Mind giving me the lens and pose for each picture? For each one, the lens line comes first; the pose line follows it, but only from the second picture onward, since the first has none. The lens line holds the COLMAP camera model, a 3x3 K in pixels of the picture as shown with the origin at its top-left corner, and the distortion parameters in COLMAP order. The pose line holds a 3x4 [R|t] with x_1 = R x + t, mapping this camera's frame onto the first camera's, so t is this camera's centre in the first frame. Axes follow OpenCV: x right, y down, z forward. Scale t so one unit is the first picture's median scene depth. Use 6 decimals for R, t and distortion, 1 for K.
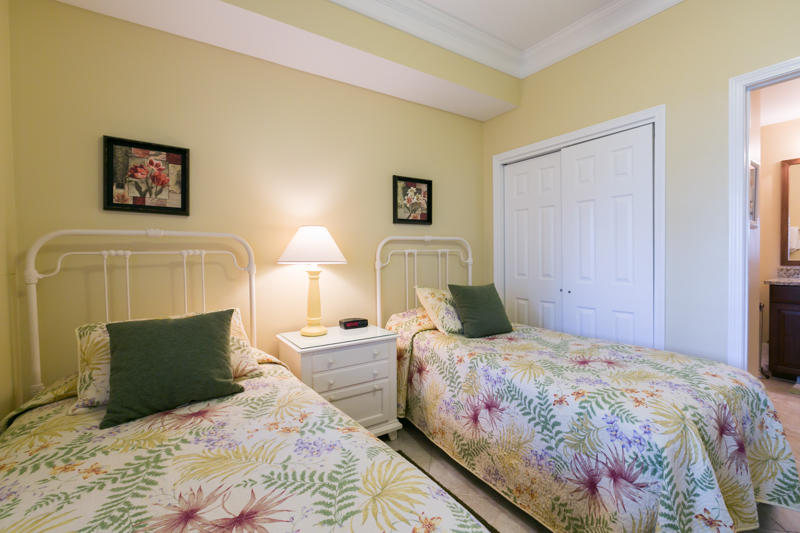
lens RADIAL K [[365.2, 0, 396.4], [0, 365.2, 260.5], [0, 0, 1]] dist [-0.040105, 0.011282]
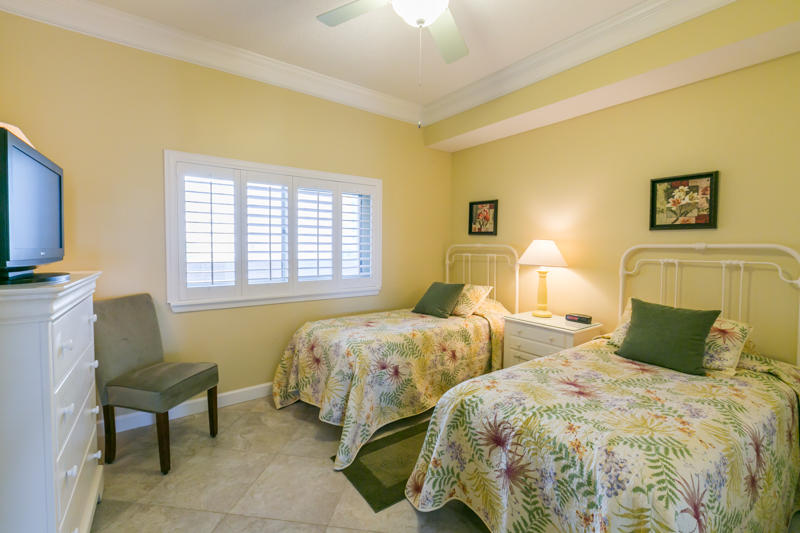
lens RADIAL K [[365.2, 0, 396.4], [0, 365.2, 260.5], [0, 0, 1]] dist [-0.040105, 0.011282]
pose [[0.001768, 0.034498, -0.999403, 0.915565], [-0.044919, 0.998399, 0.034384, -0.026633], [0.998989, 0.044832, 0.003315, 0.344748]]
